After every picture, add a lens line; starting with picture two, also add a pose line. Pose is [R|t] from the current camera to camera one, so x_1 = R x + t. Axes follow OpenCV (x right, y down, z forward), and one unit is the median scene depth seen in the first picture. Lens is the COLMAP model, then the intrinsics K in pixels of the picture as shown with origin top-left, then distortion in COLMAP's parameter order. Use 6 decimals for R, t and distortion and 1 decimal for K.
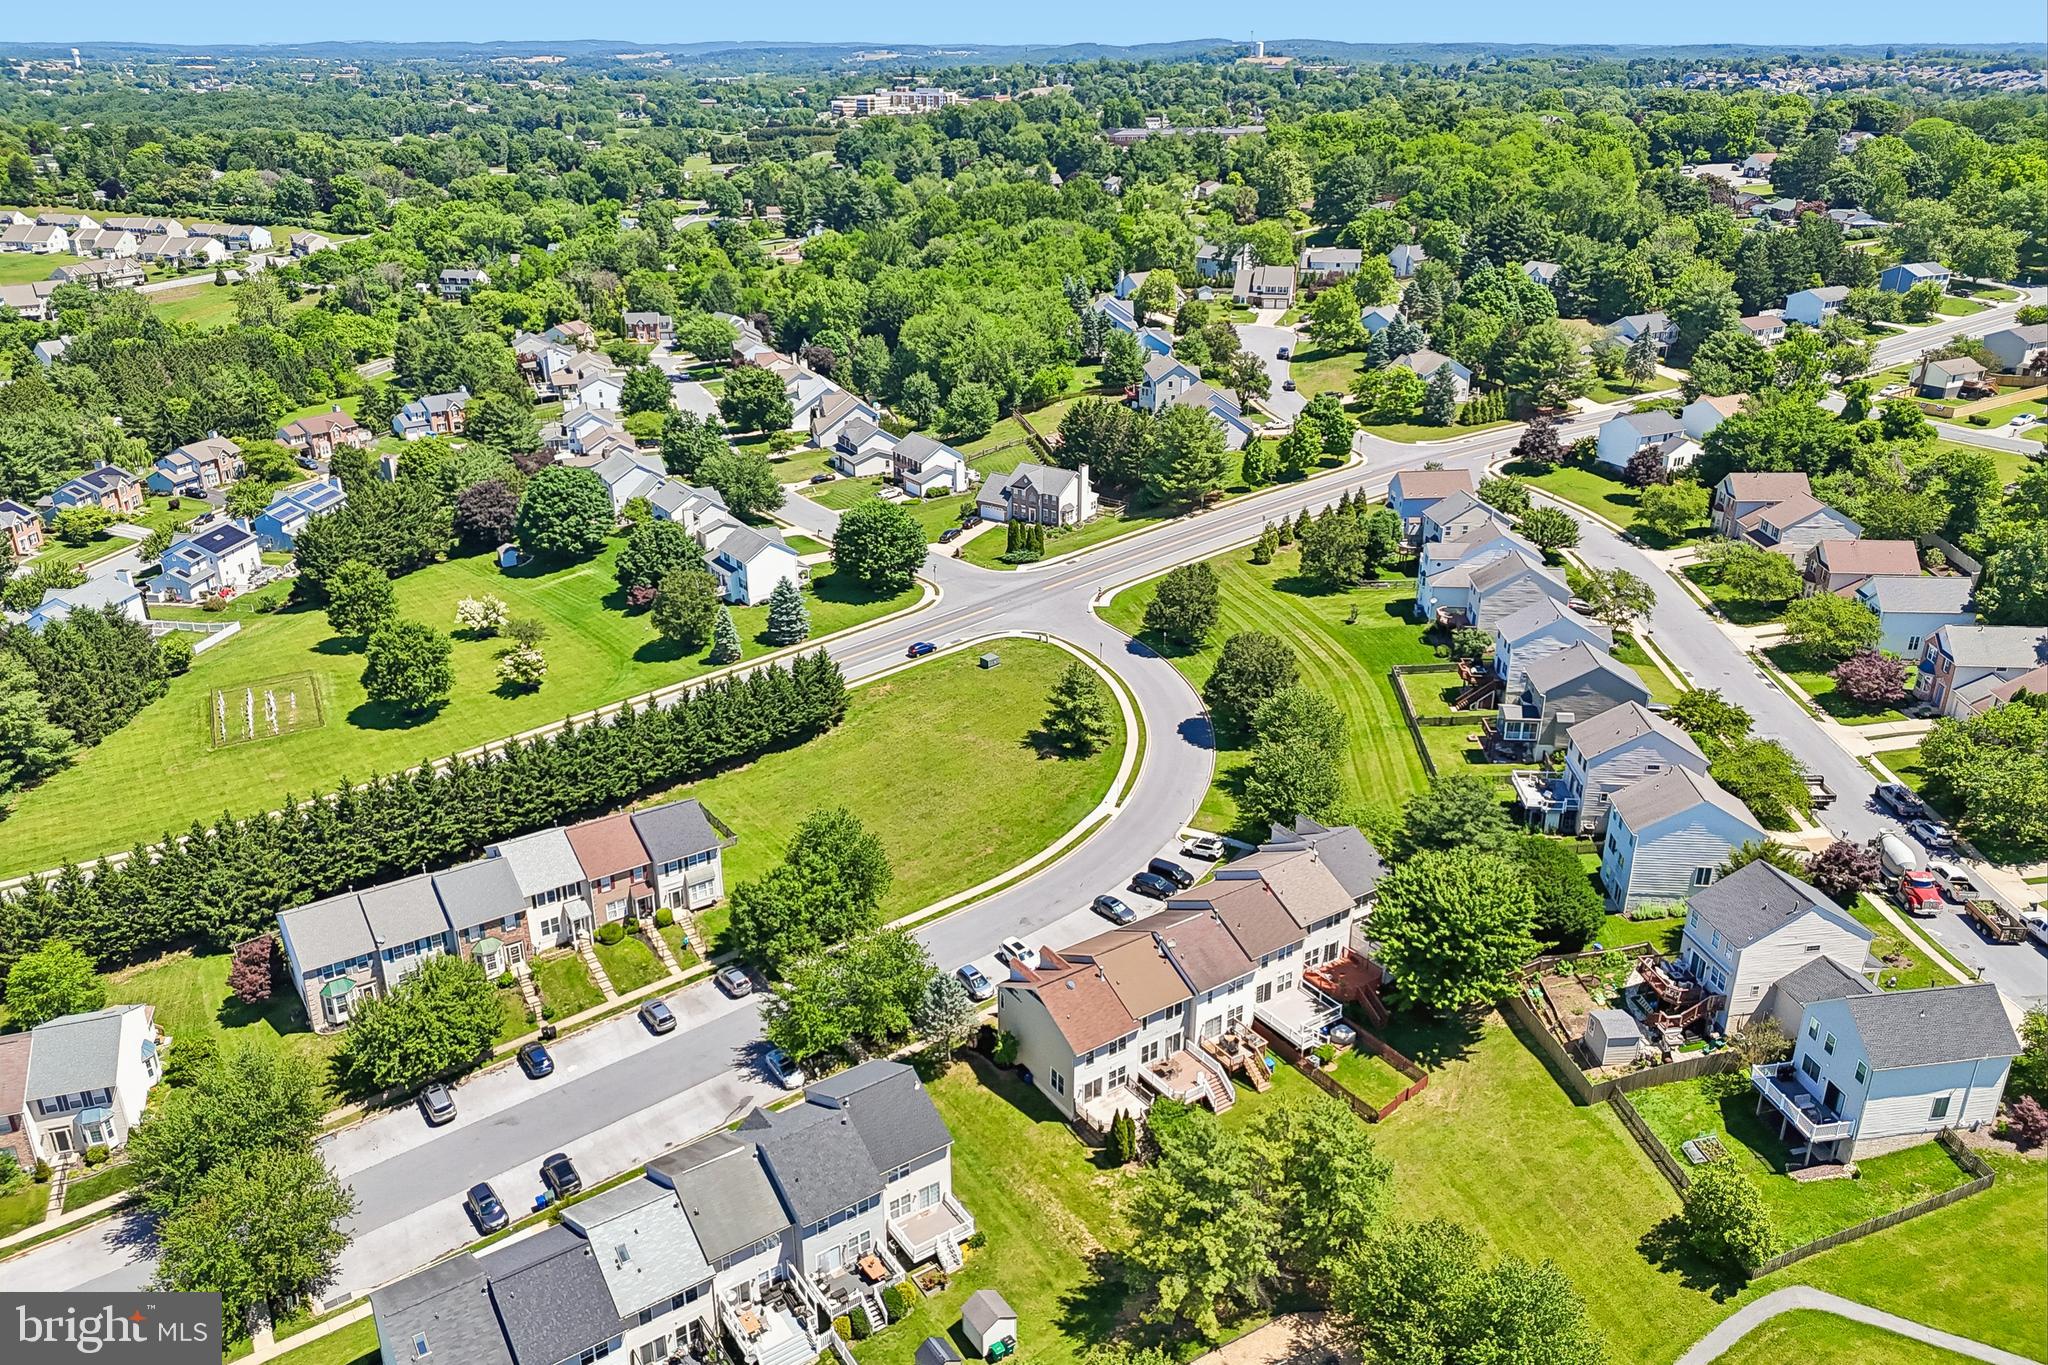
lens RADIAL K [[1491.0, 0, 1023.9], [0, 1491.0, 684.3], [0, 0, 1]] dist [0.091019, -0.100711]
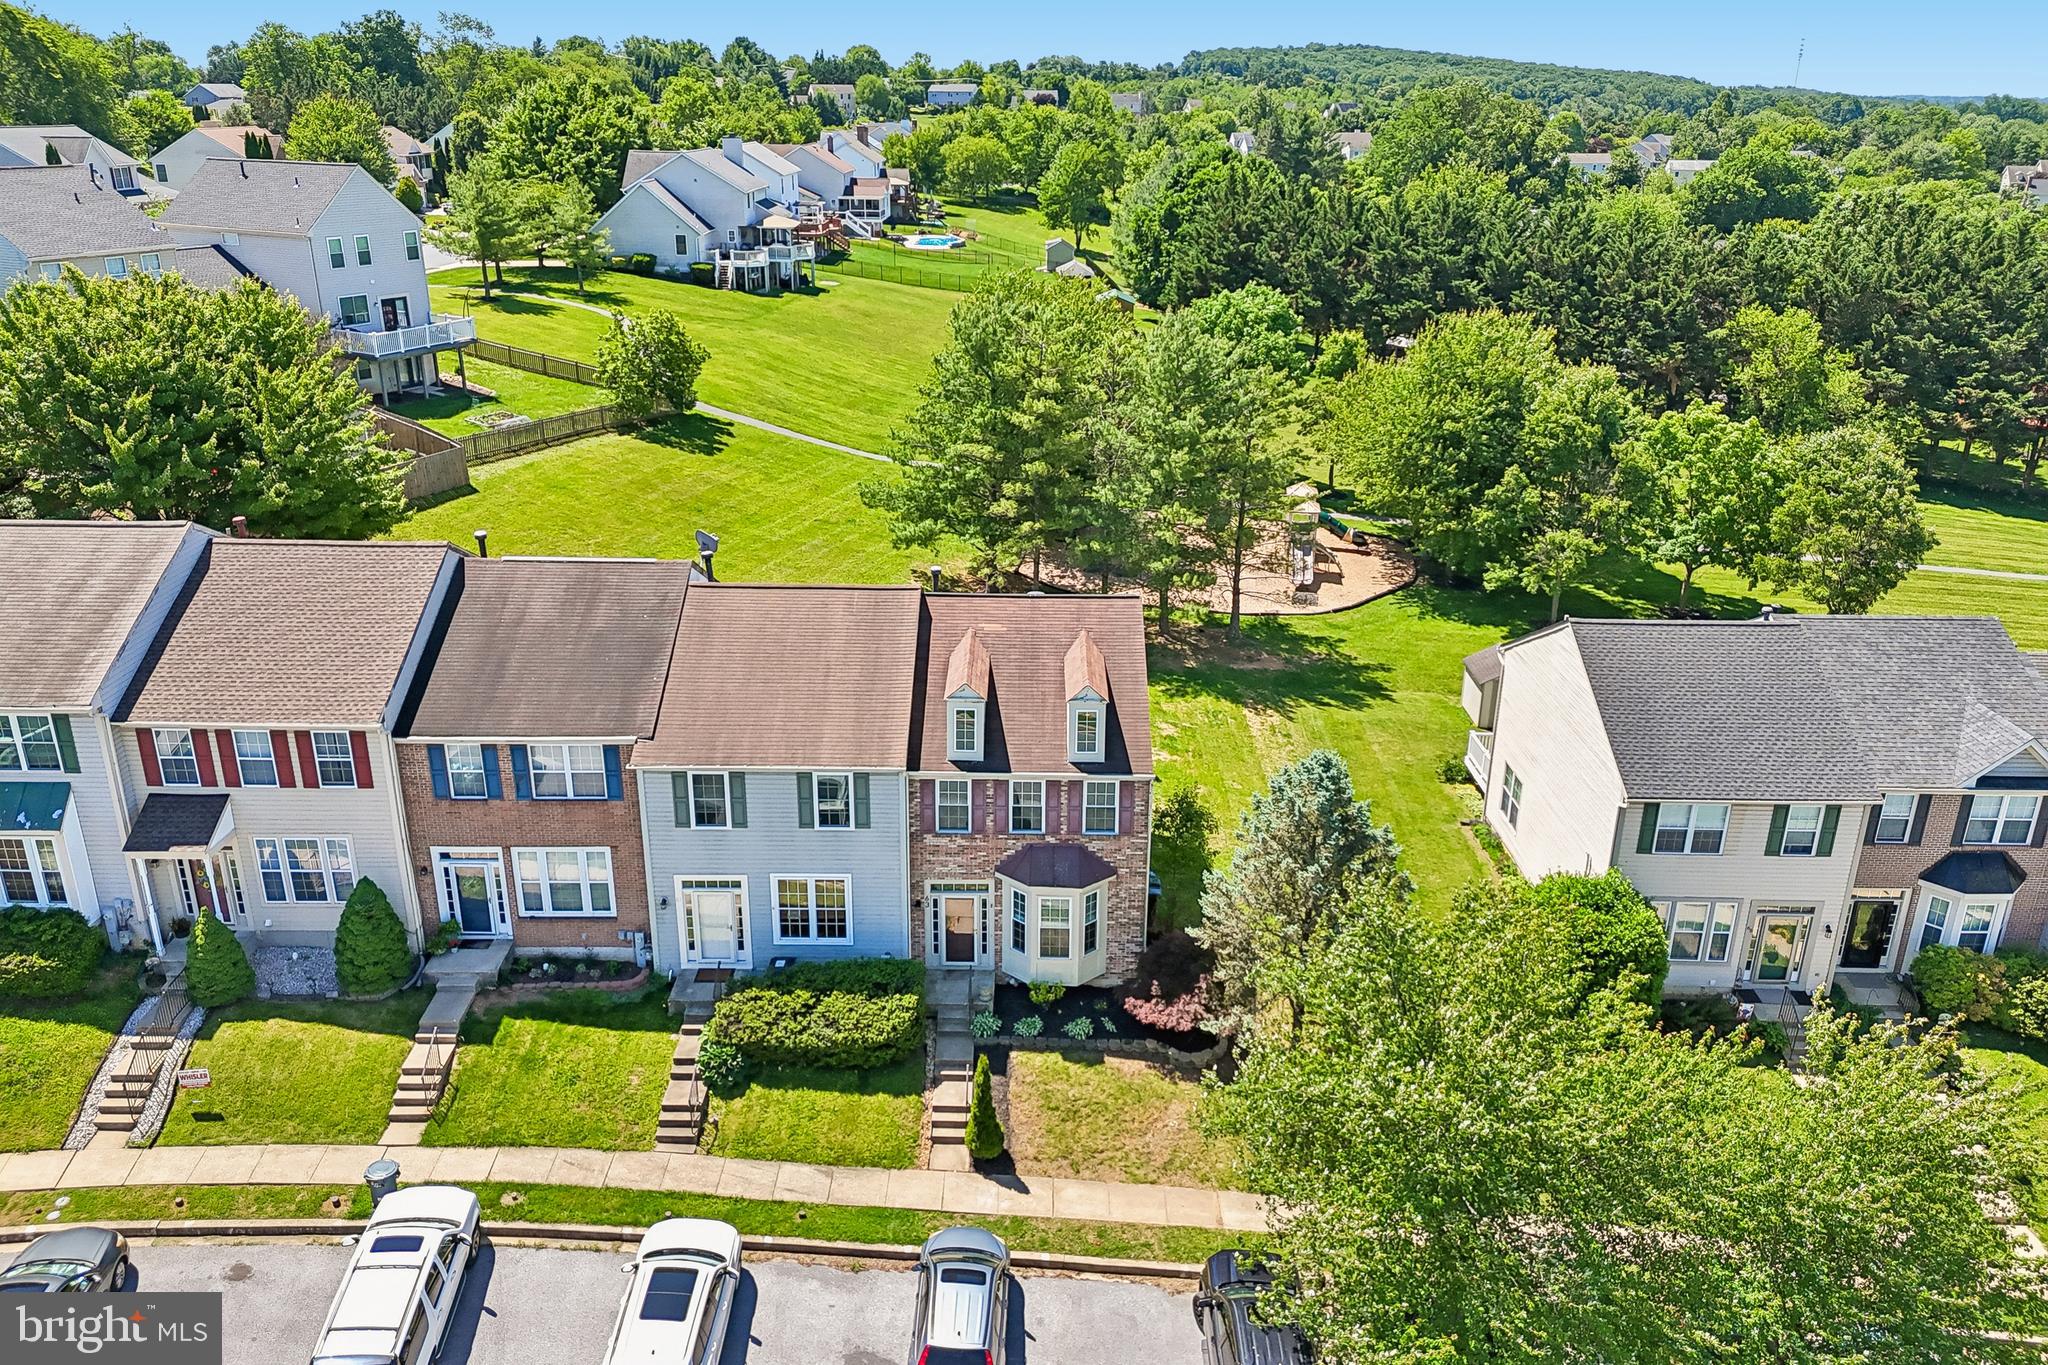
lens RADIAL K [[1491.0, 0, 1025.4], [0, 1491.0, 682.4], [0, 0, 1]] dist [0.091019, -0.100711]
pose [[-0.818269, -0.212852, 0.533976, -0.092866], [0.217534, 0.745176, 0.630391, -0.003438], [-0.532086, 0.631987, -0.563451, 0.714552]]
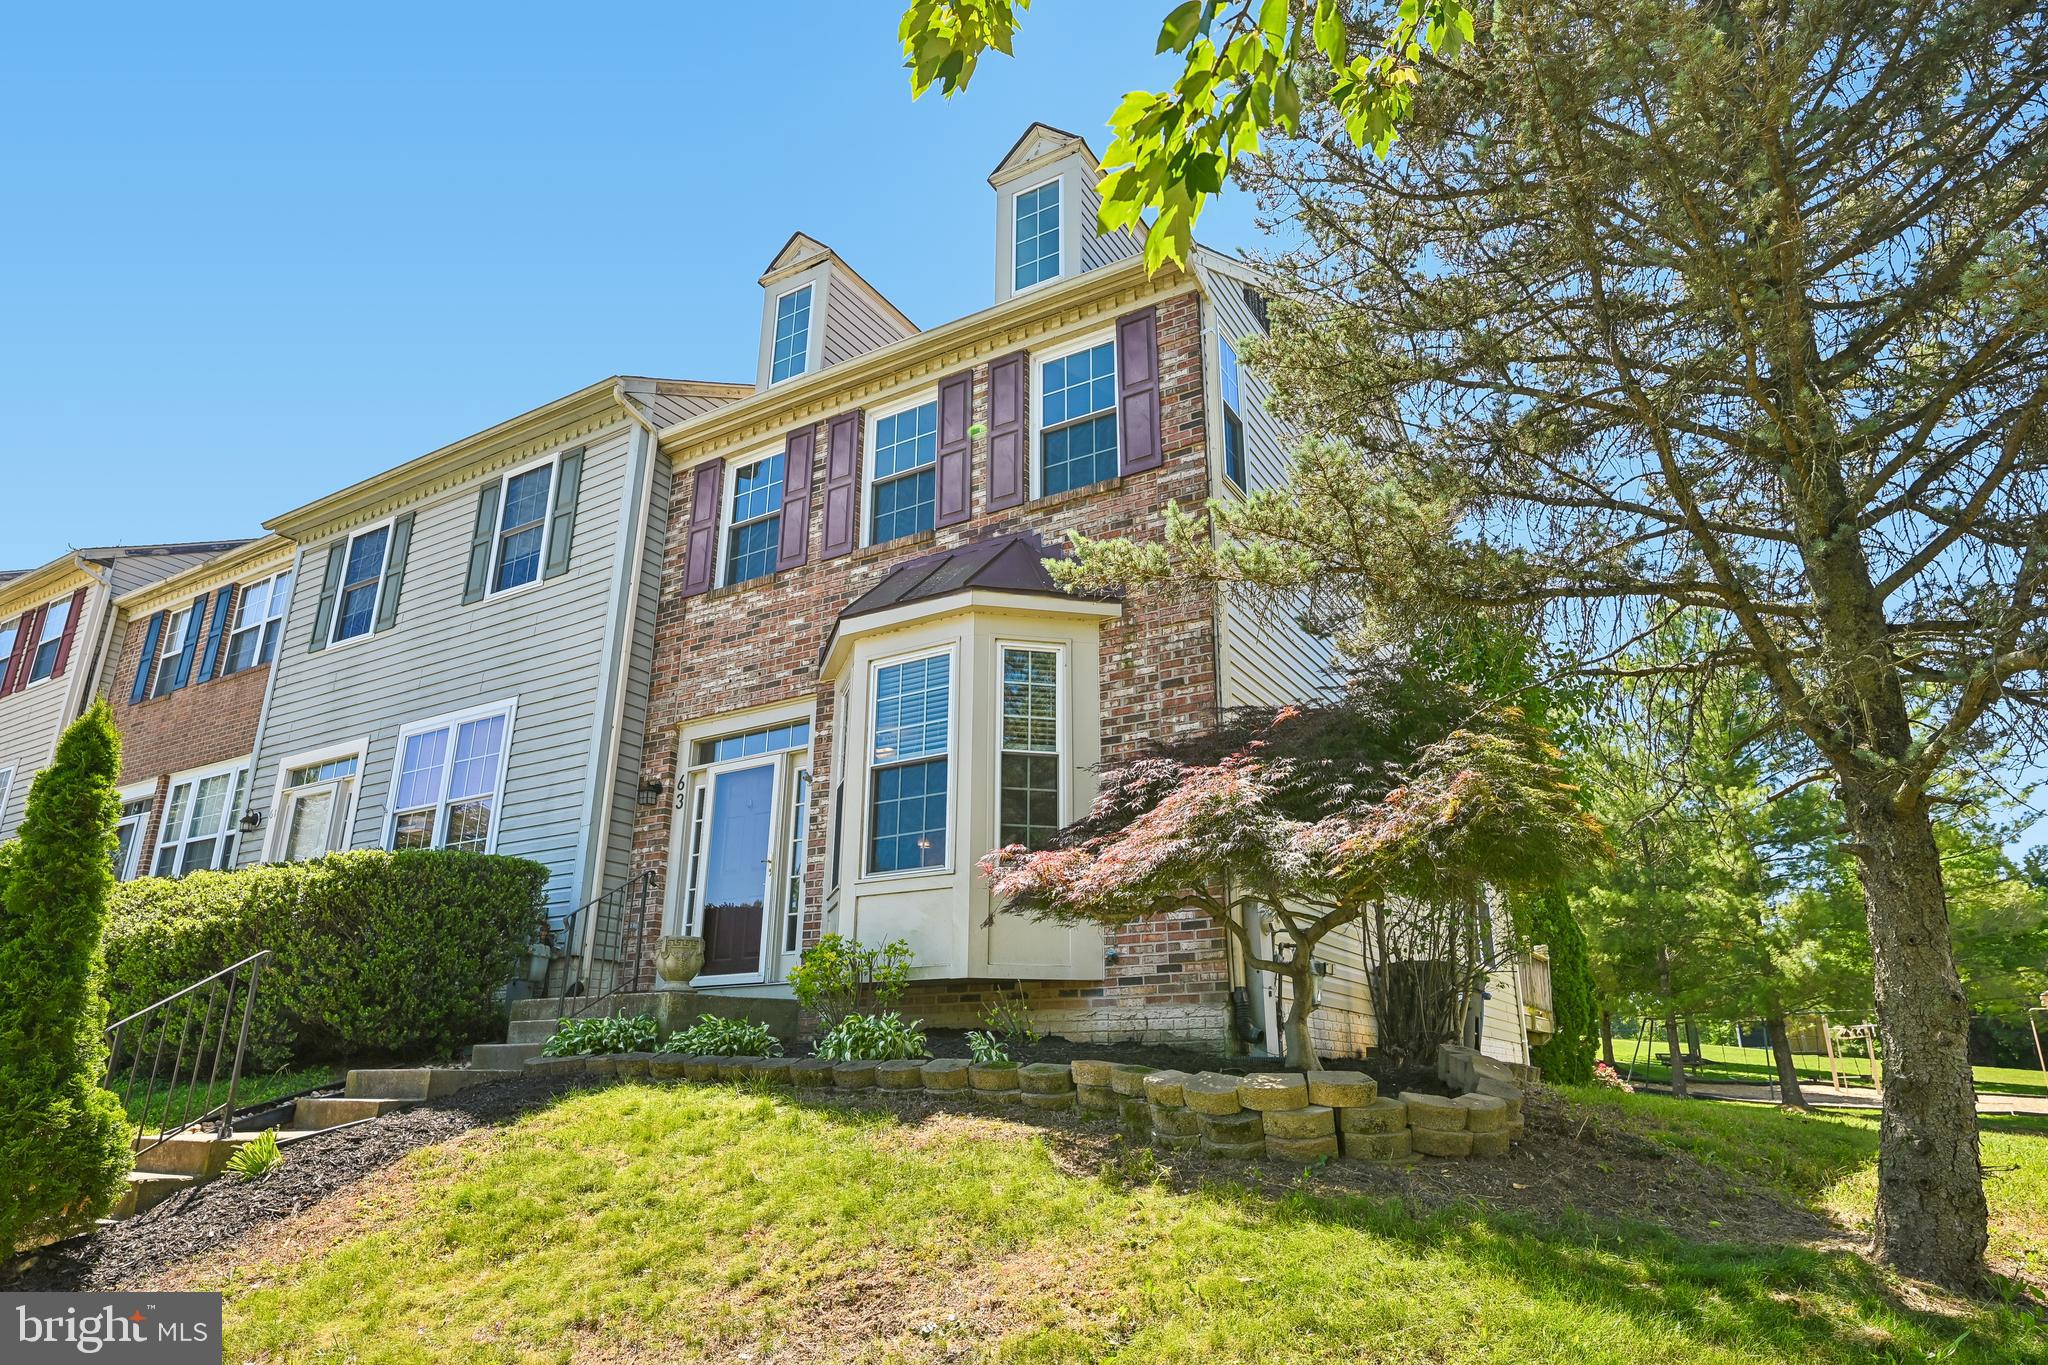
lens RADIAL K [[1185.7, 0, 1021.0], [0, 1185.7, 687.0], [0, 0, 1]] dist [-0.005429, -0.000525]
pose [[-0.414397, 0.287525, 0.863484, -0.044276], [0.353607, 0.925107, -0.138344, 0.143368], [-0.838593, 0.248005, -0.485032, 0.644389]]
